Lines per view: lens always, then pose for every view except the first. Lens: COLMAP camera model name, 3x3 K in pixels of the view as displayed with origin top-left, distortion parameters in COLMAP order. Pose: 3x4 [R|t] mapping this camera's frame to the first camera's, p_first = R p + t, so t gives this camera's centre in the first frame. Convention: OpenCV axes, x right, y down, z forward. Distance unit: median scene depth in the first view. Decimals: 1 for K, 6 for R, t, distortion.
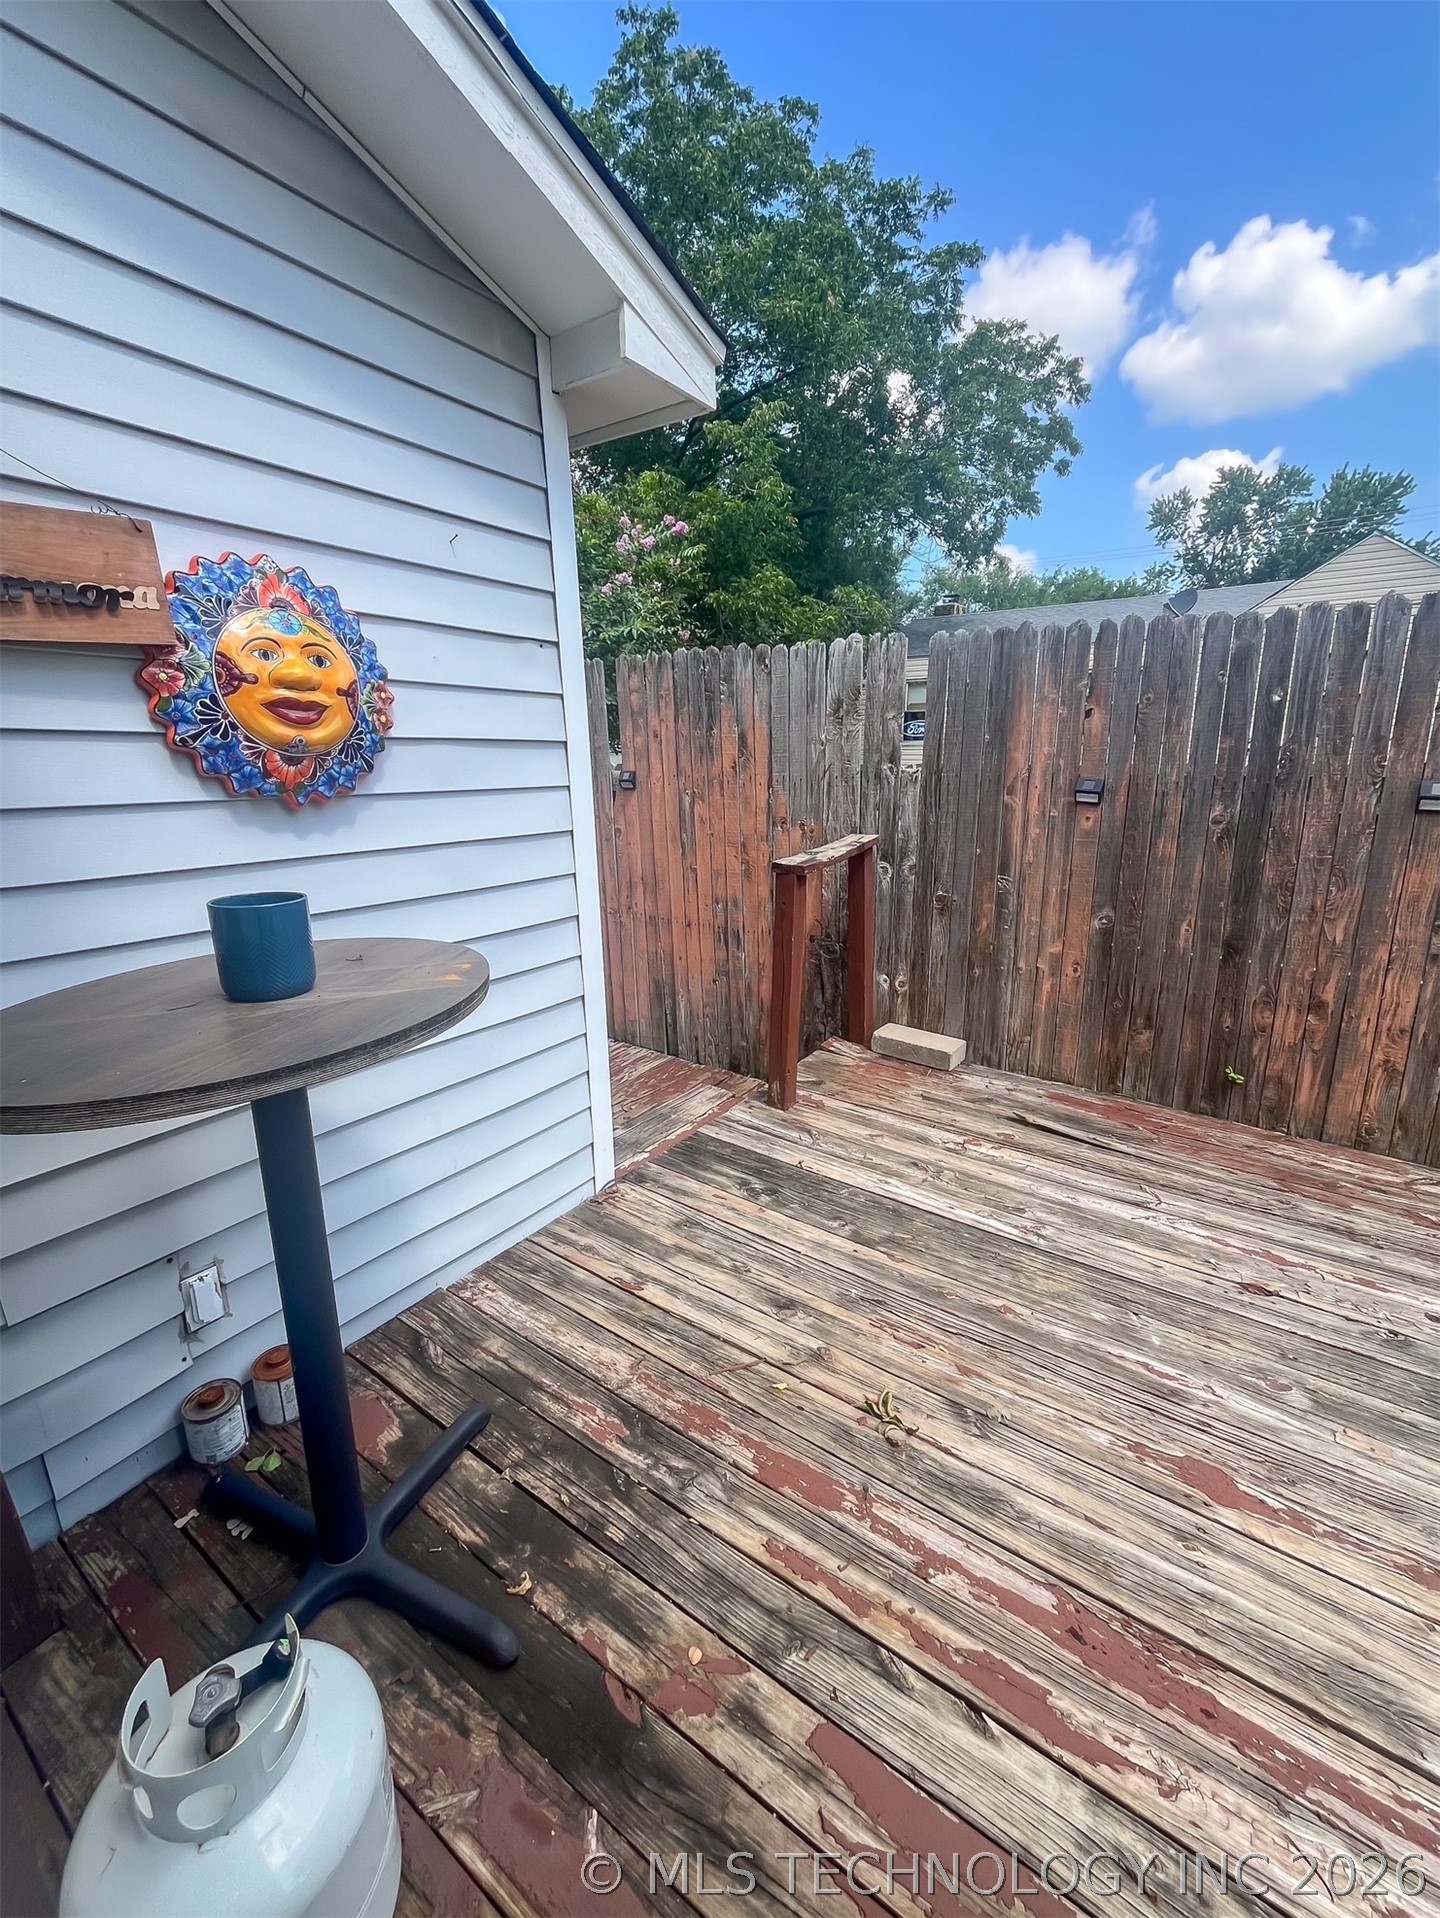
lens RADIAL K [[790.5, 0, 722.8], [0, 790.5, 955.9], [0, 0, 1]] dist [-0.002065, -0.000112]
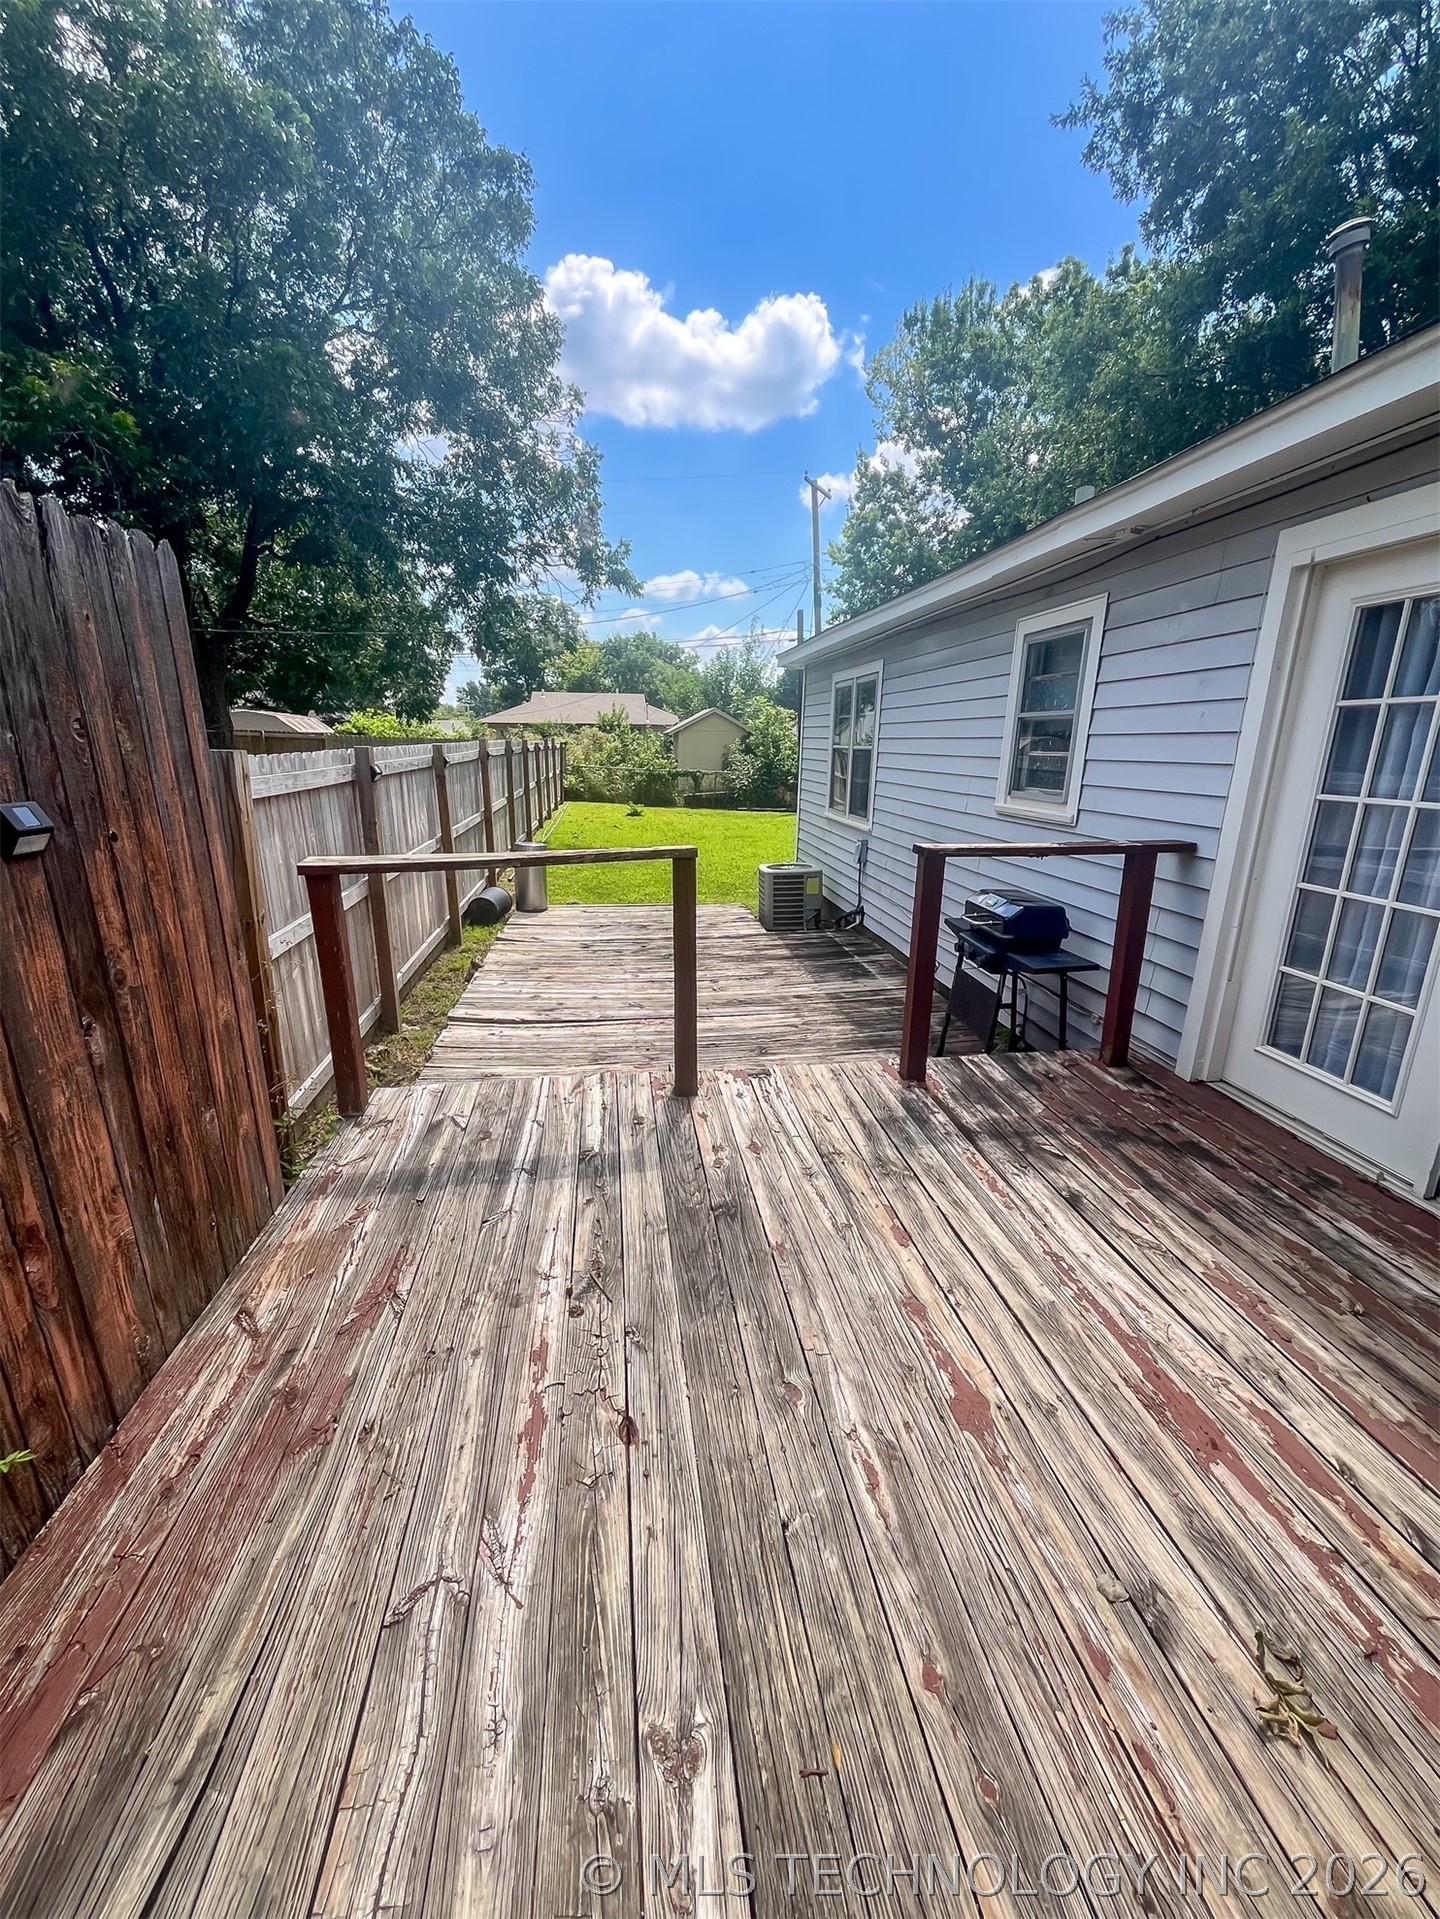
lens RADIAL K [[785.8, 0, 725.9], [0, 785.8, 958.9], [0, 0, 1]] dist [-0.002539, -0.000148]
pose [[-0.675825, -0.193125, 0.711311, 0.118063], [0.189439, 0.887130, 0.420848, -0.261008], [-0.712301, 0.419170, -0.562960, 0.988408]]
